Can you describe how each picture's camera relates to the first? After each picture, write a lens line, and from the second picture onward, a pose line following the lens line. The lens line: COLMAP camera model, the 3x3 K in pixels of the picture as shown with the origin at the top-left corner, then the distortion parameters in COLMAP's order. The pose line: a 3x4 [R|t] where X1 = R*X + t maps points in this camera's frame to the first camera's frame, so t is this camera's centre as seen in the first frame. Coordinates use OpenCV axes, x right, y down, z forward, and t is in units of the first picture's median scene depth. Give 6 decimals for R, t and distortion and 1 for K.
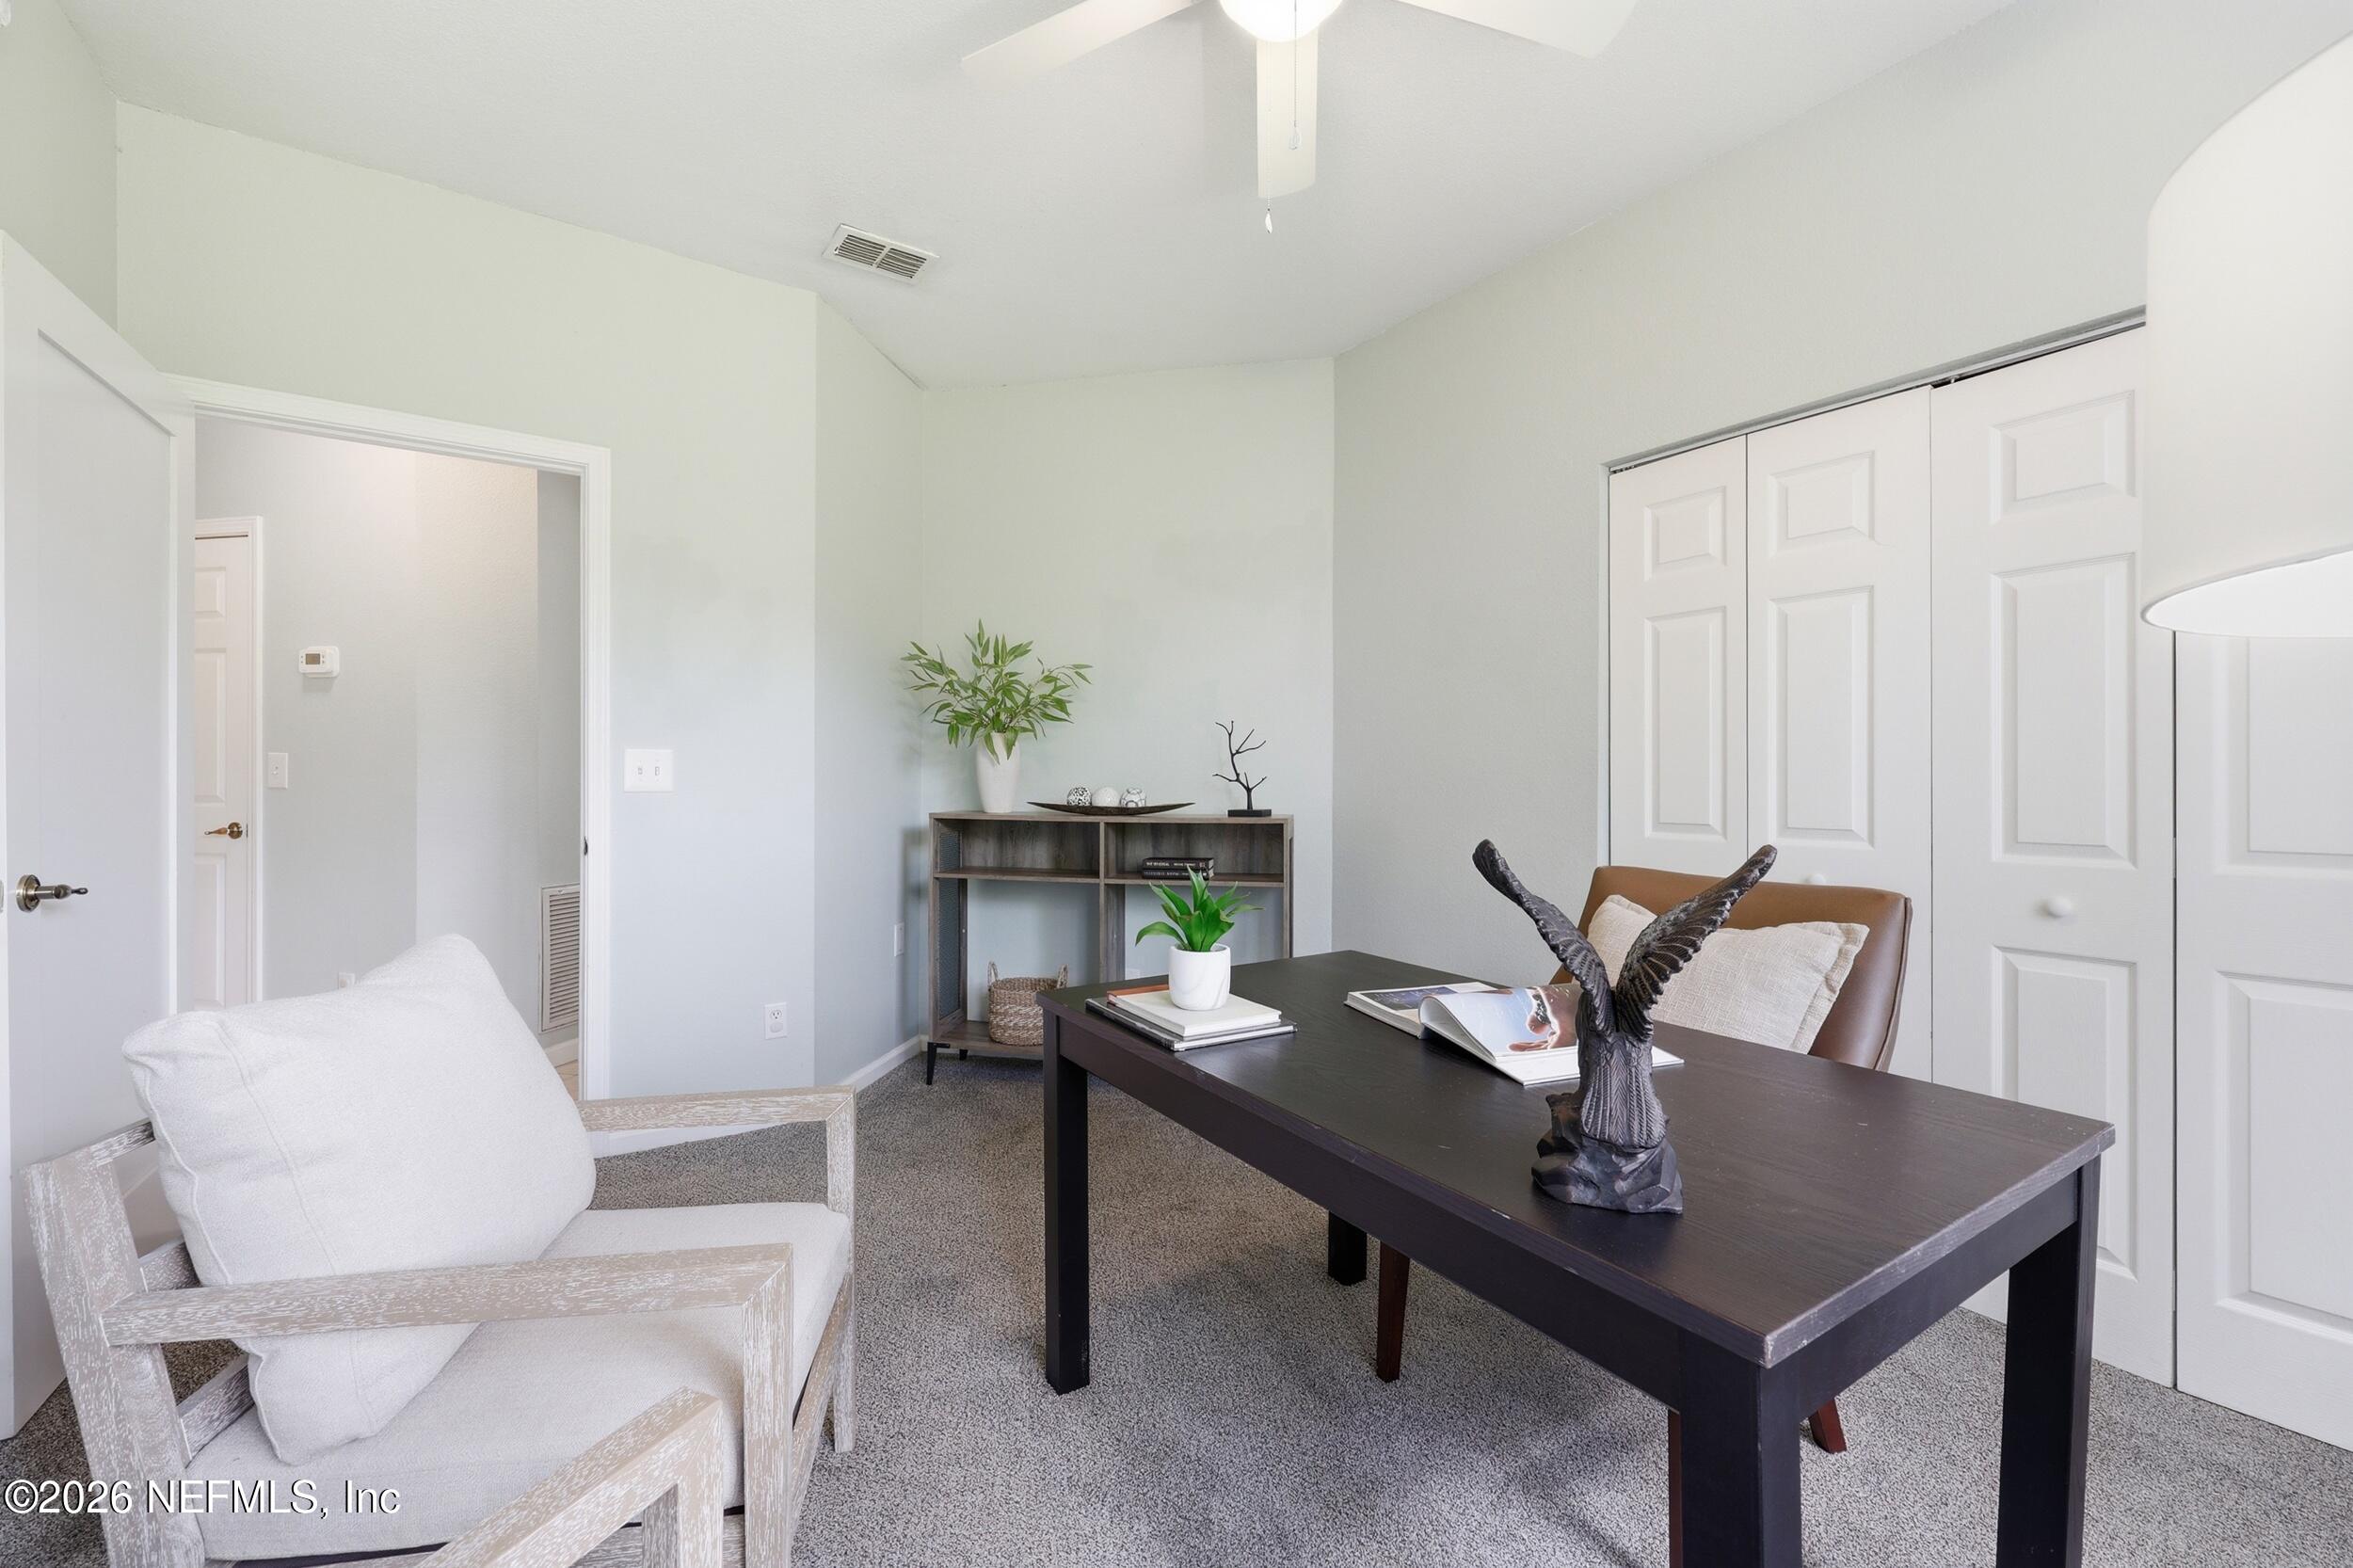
lens RADIAL K [[955.0, 0, 1178.9], [0, 955.0, 785.0], [0, 0, 1]] dist [-0.005205, 0.001439]
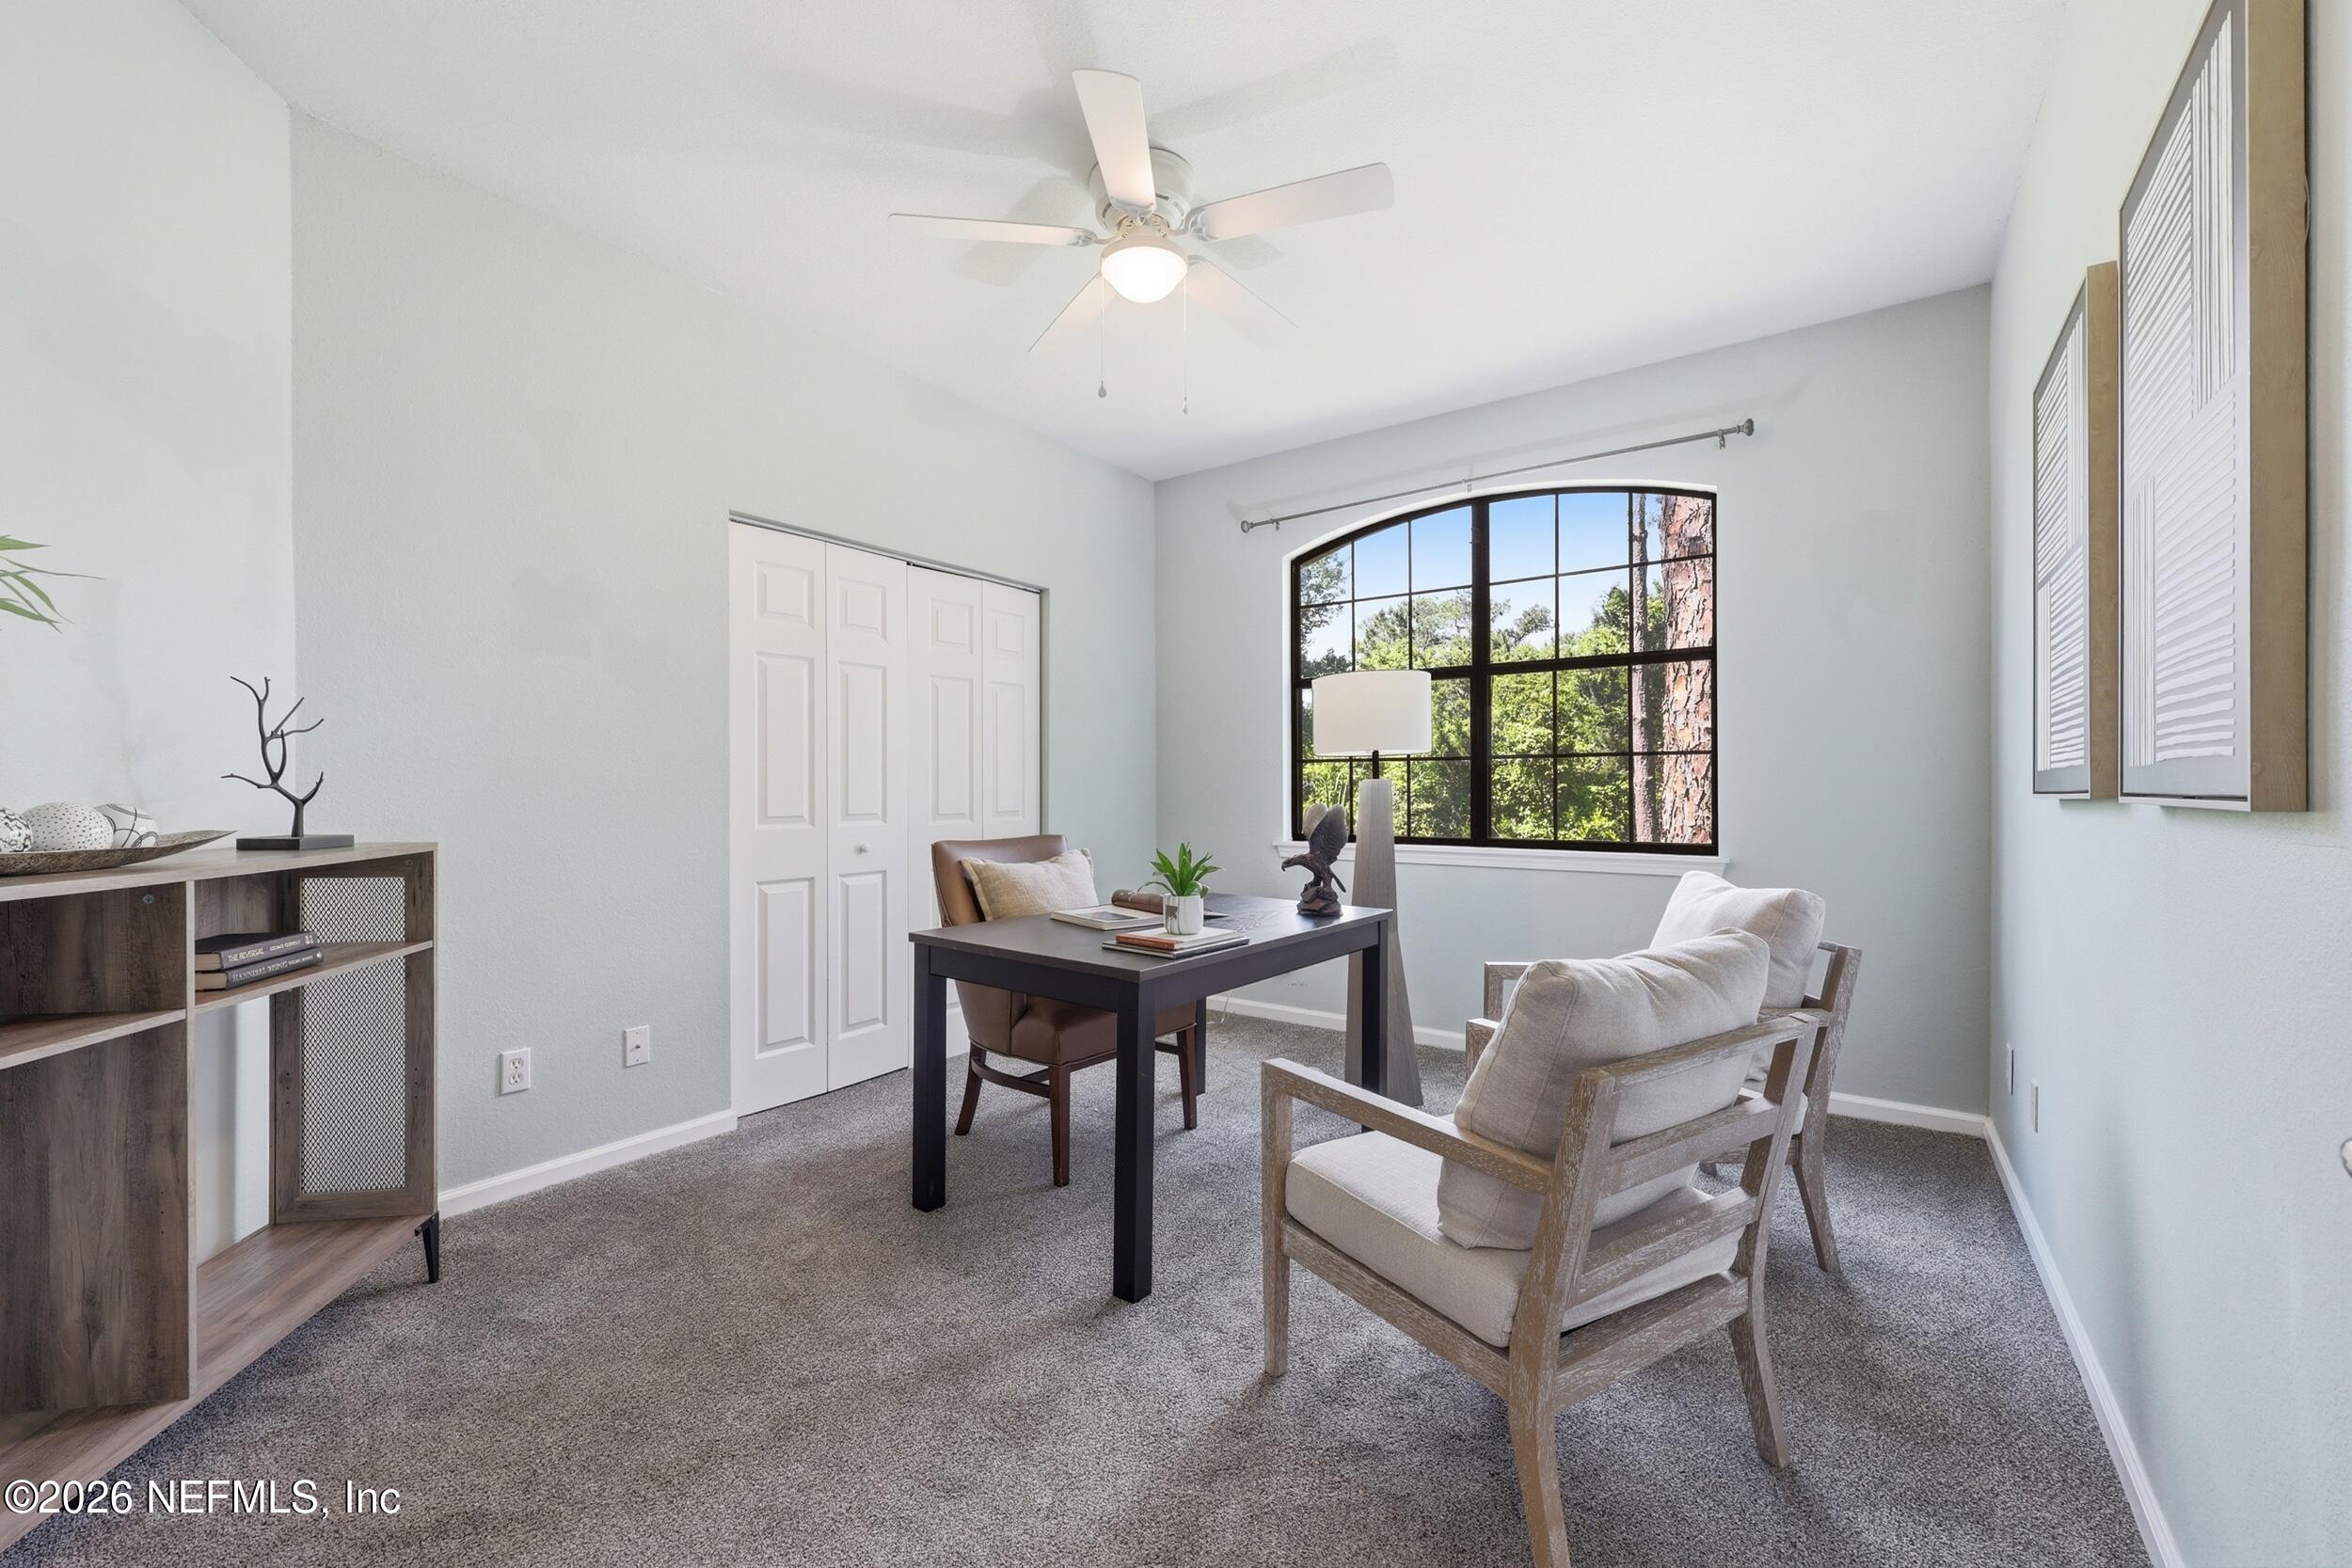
lens RADIAL K [[954.5, 0, 1173.6], [0, 954.5, 785.8], [0, 0, 1]] dist [-0.005205, 0.001439]
pose [[-0.372440, -0.012446, 0.927973, -0.651921], [0.002051, 0.999897, 0.014234, -0.011745], [-0.928054, 0.007204, -0.372376, 0.724531]]
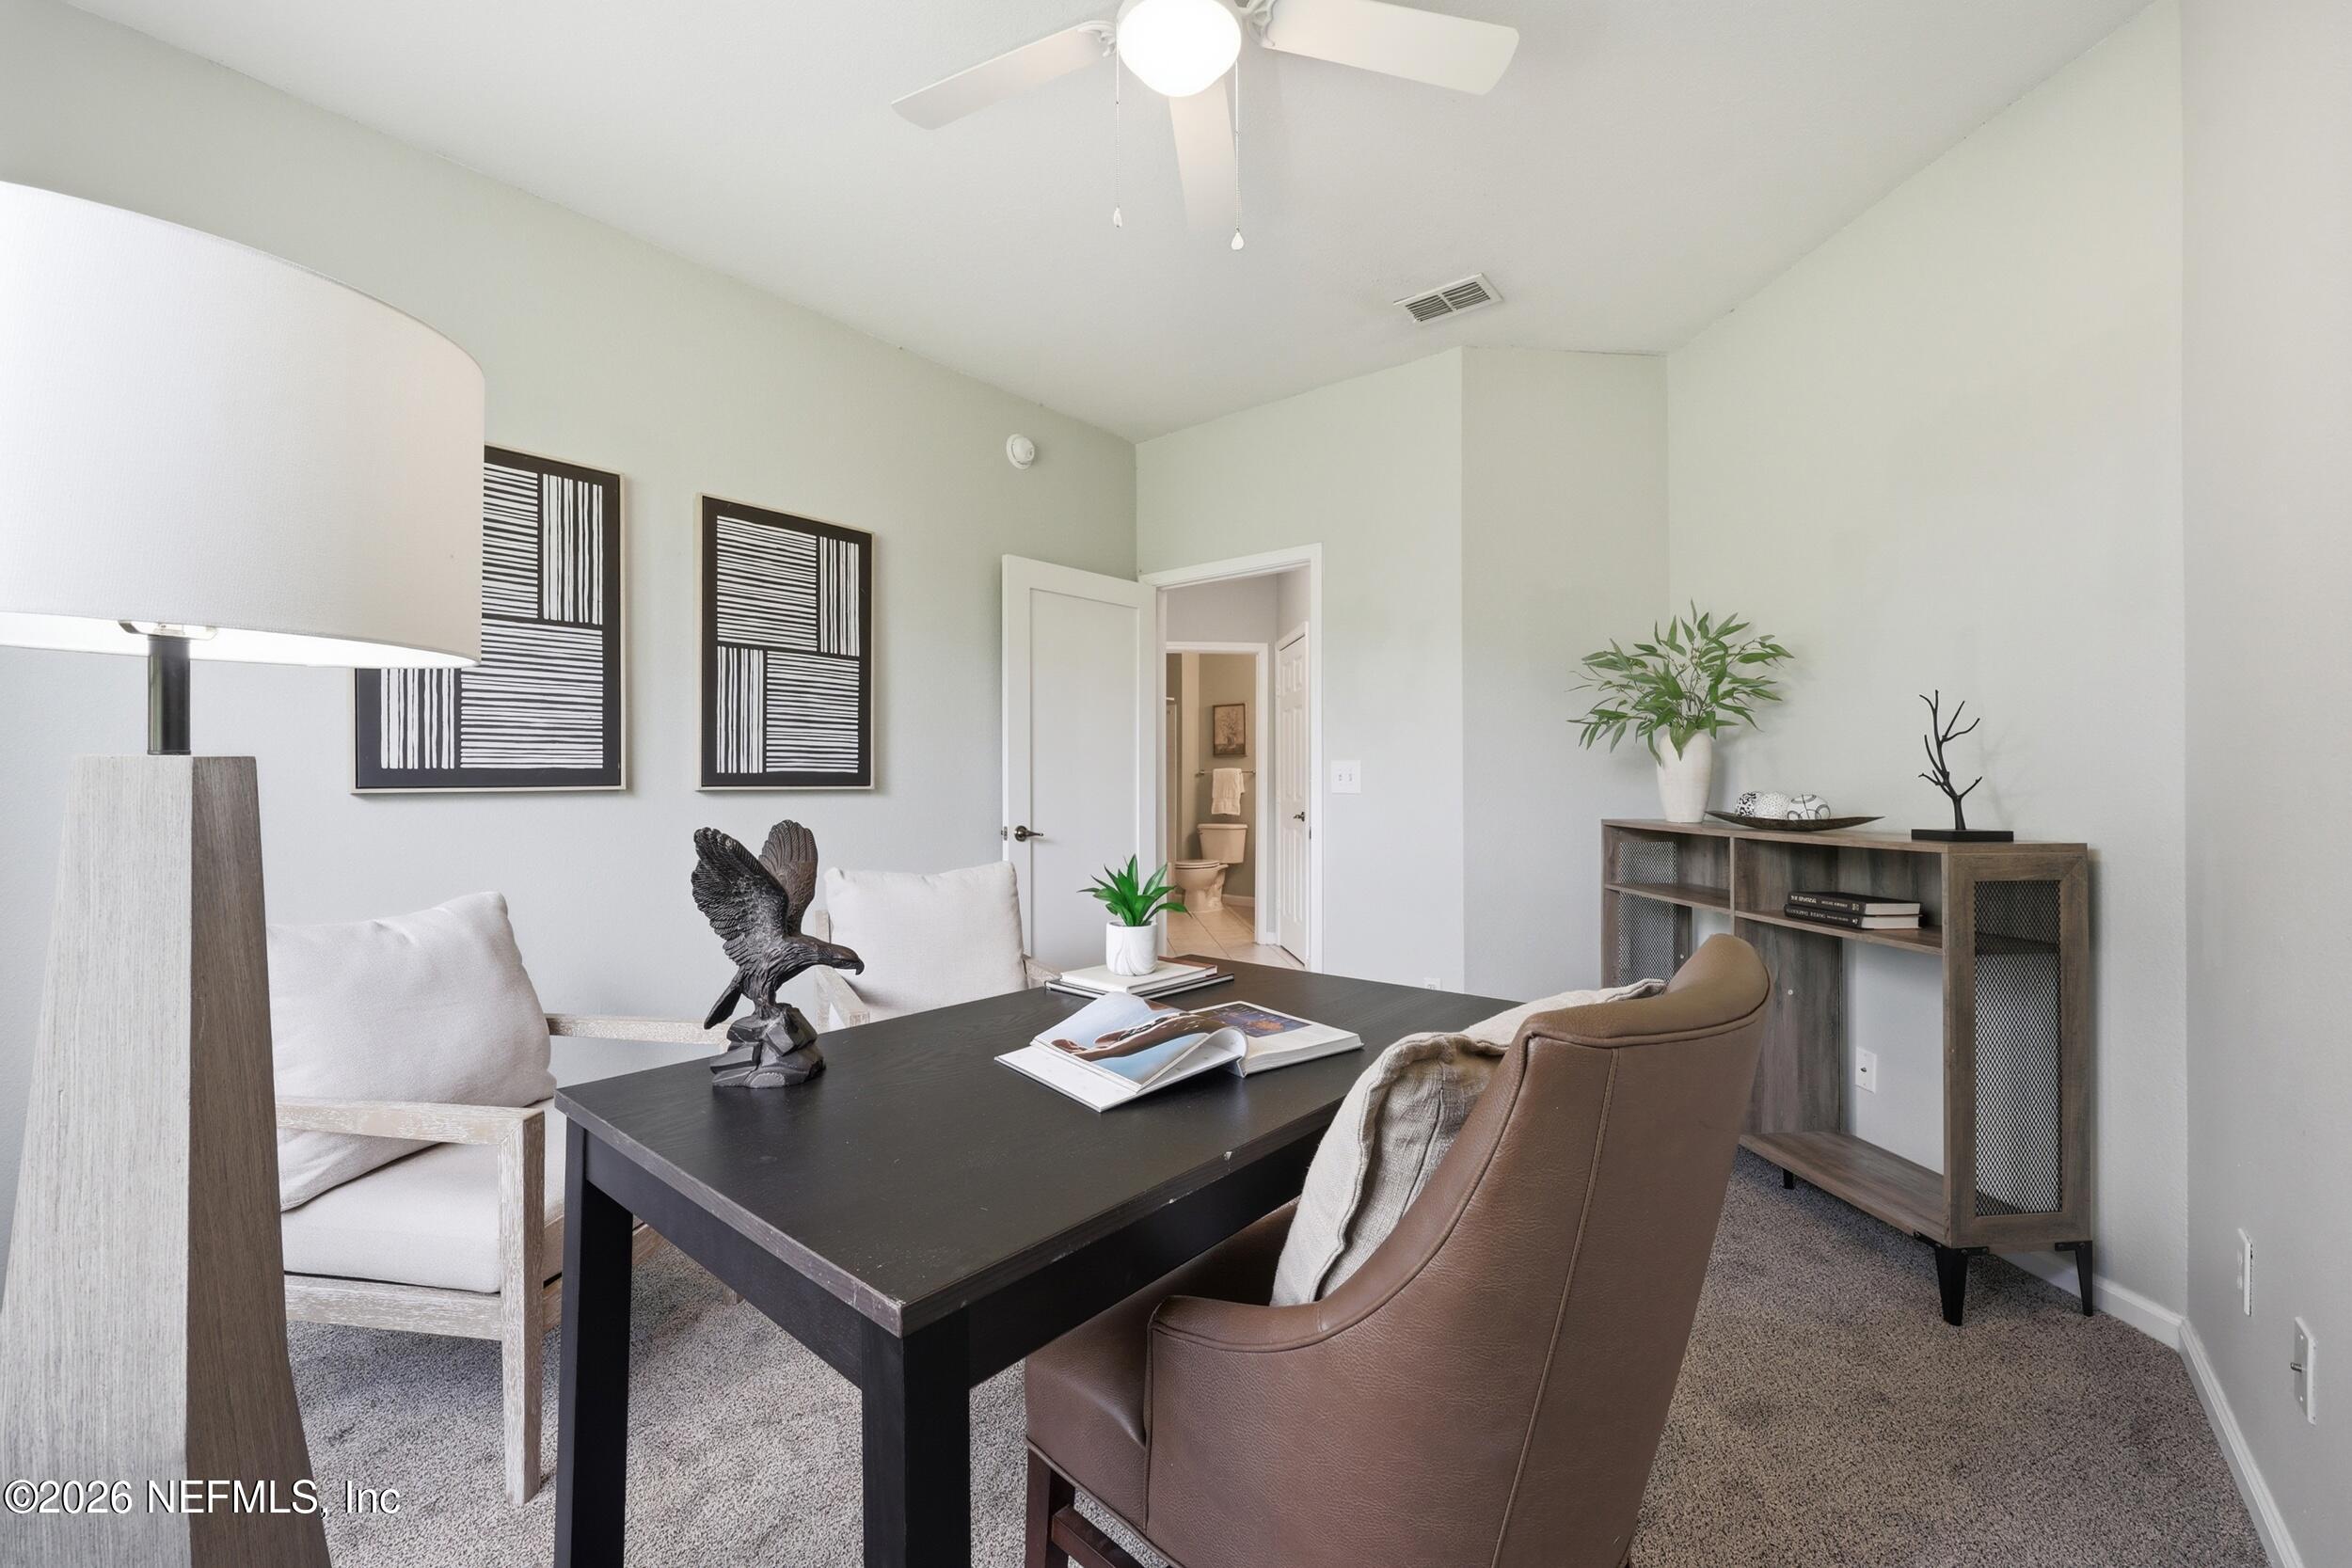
lens RADIAL K [[954.5, 0, 1171.3], [0, 954.5, 771.4], [0, 0, 1]] dist [-0.005205, 0.001439]
pose [[0.277092, -0.016031, -0.960710, 0.528619], [-0.004412, 0.999829, -0.017956, 0.001212], [0.960833, 0.009215, 0.276973, 0.333852]]
